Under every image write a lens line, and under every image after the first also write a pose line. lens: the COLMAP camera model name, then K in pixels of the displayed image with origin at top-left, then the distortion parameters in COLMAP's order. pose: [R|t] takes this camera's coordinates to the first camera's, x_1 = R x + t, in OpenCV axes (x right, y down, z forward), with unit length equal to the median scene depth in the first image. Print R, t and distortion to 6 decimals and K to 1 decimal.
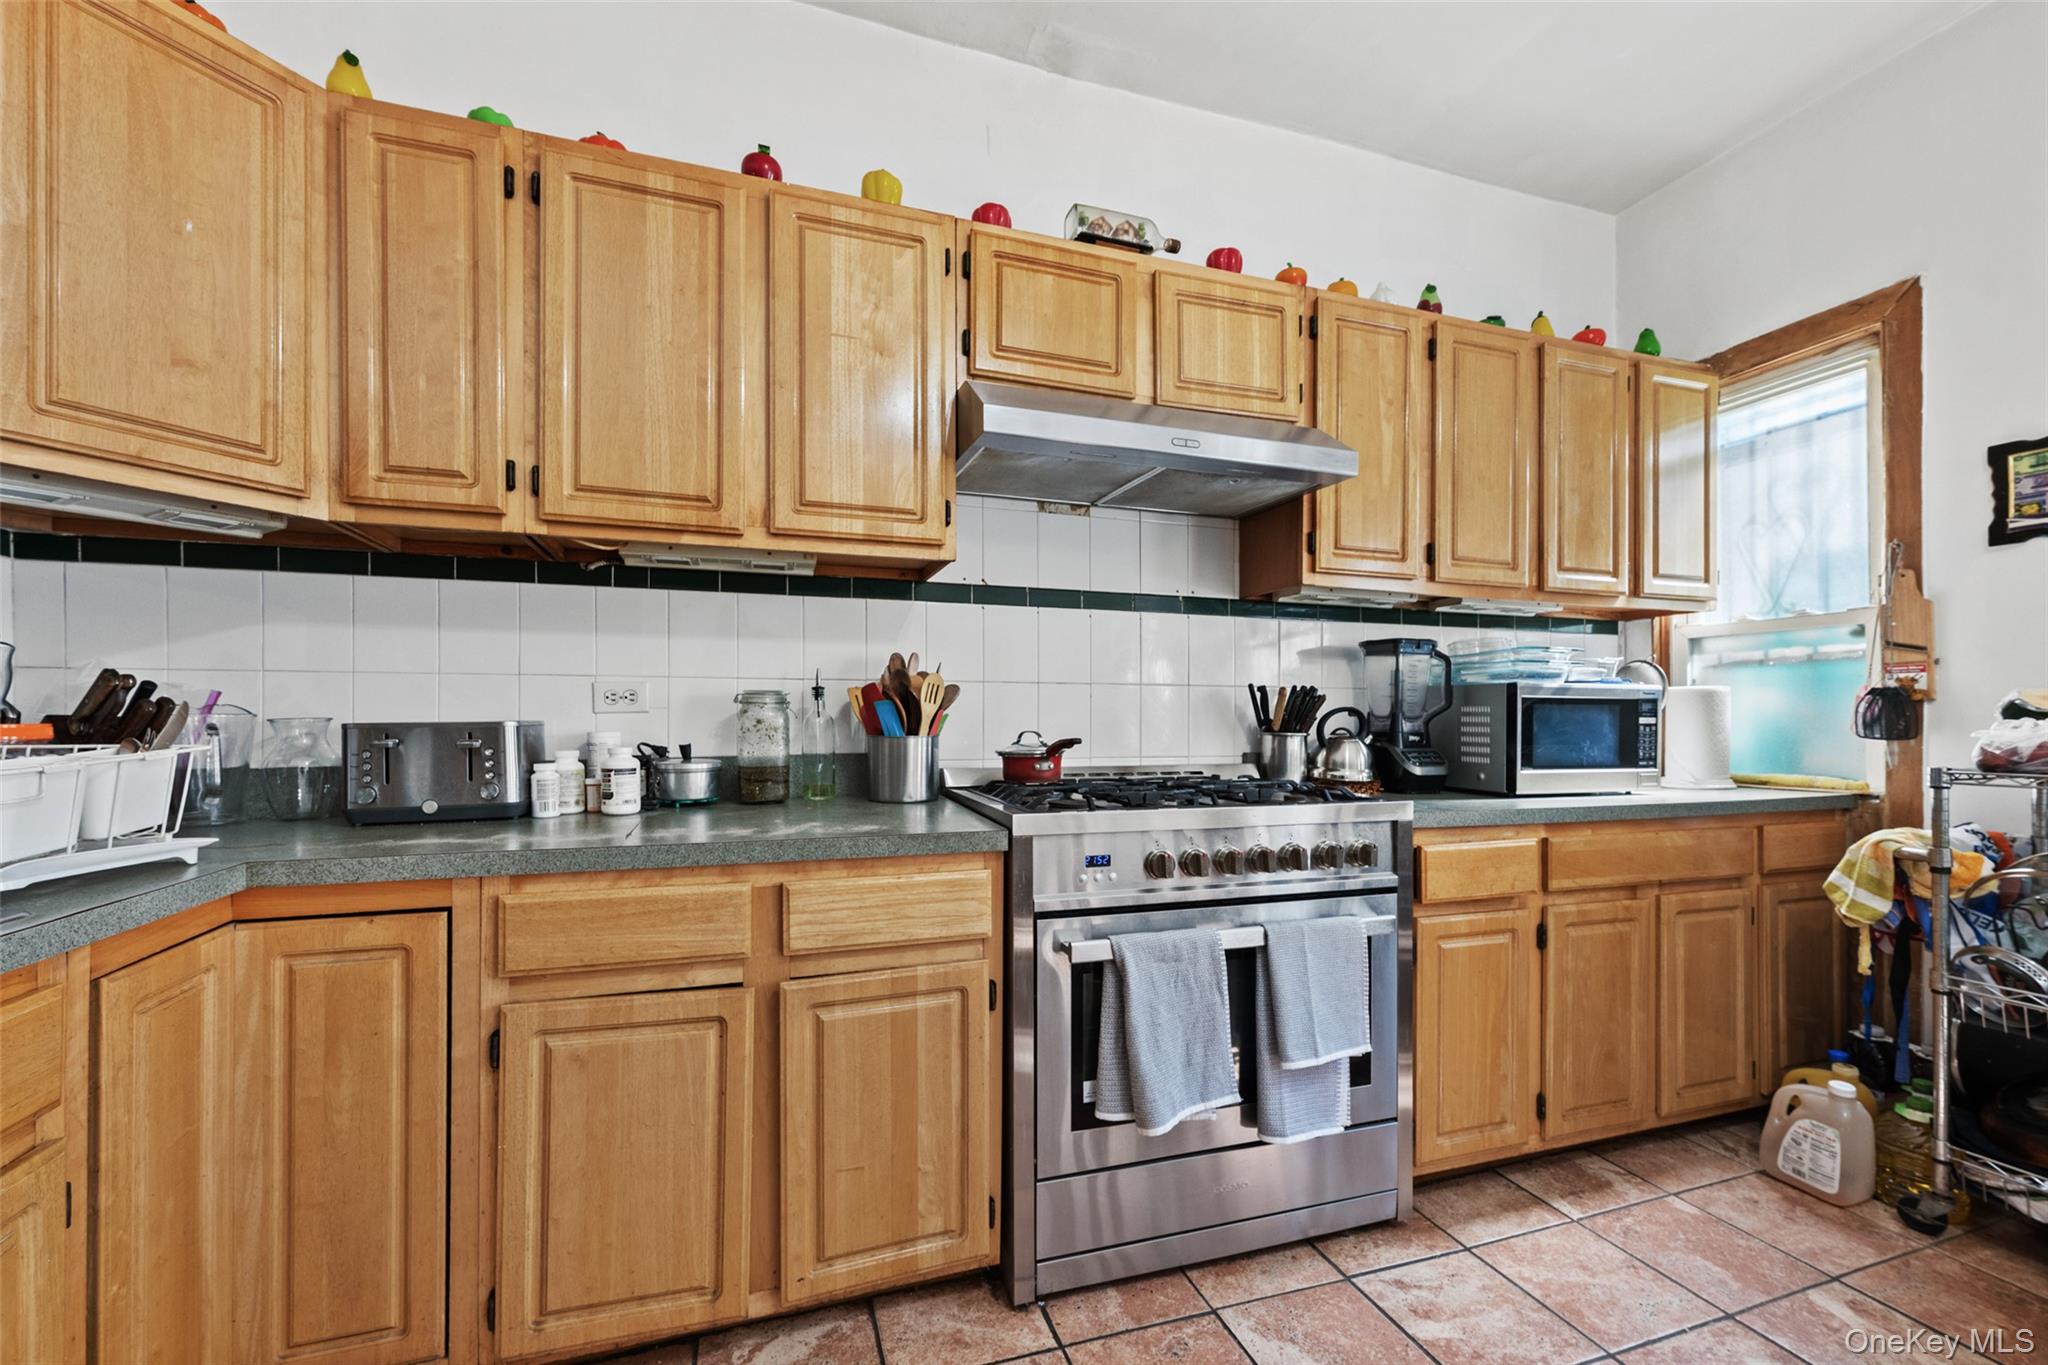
lens RADIAL K [[837.2, 0, 1022.1], [0, 837.2, 716.8], [0, 0, 1]] dist [0.000478, 0.000077]
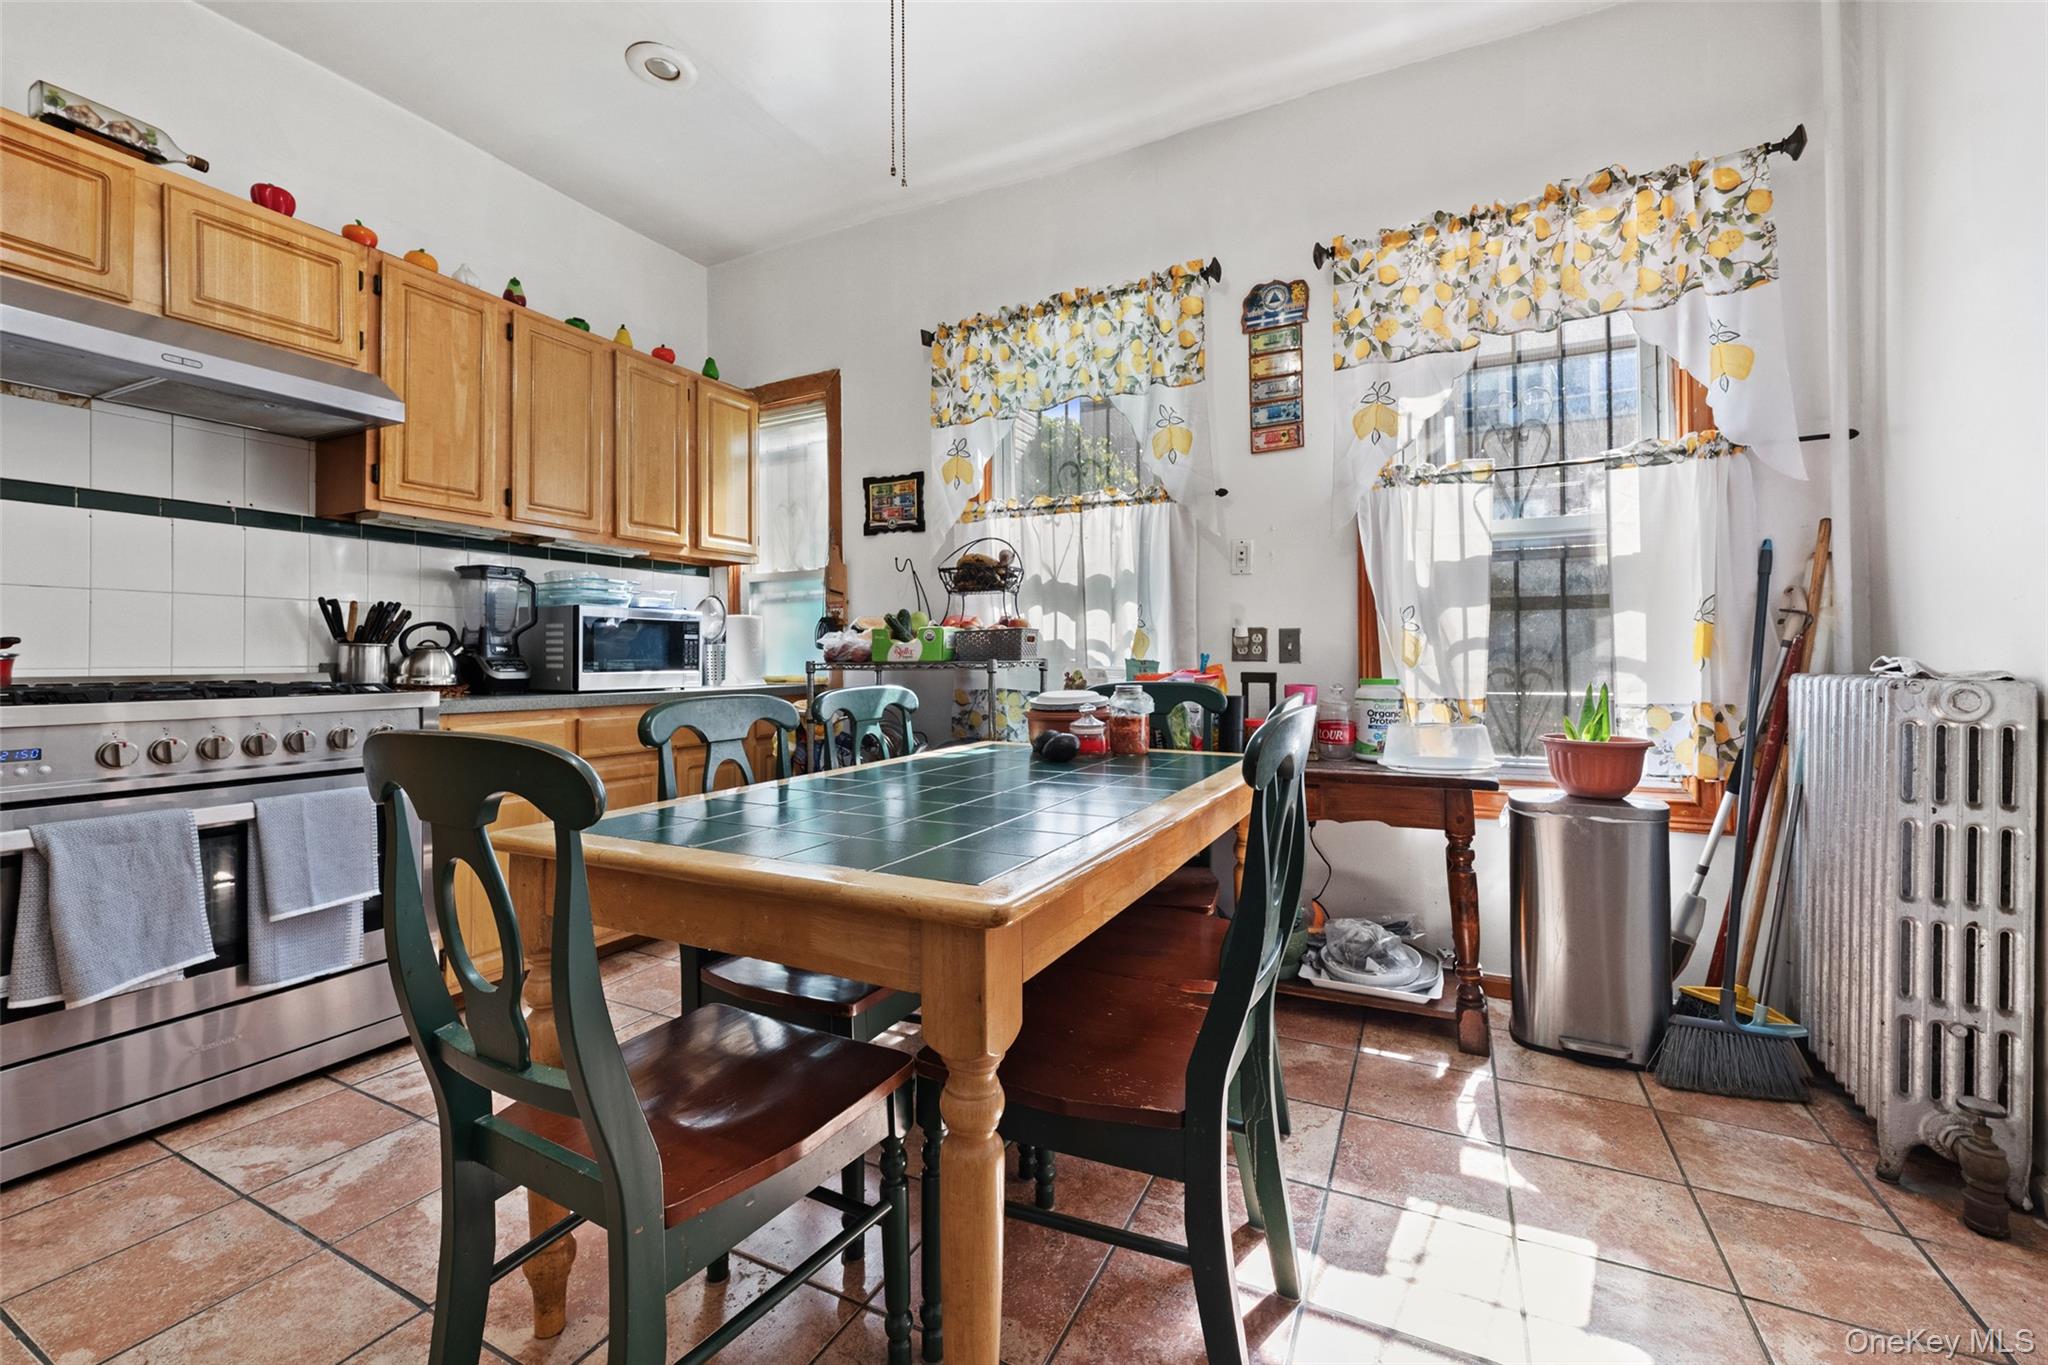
lens RADIAL K [[826.3, 0, 1027.2], [0, 826.3, 649.6], [0, 0, 1]] dist [-0.001399, 0.000091]
pose [[0.712575, 0.002919, 0.701589, 0.184081], [0.005082, 0.999944, -0.009321, 0.043404], [-0.701577, 0.010207, 0.712520, -0.398057]]
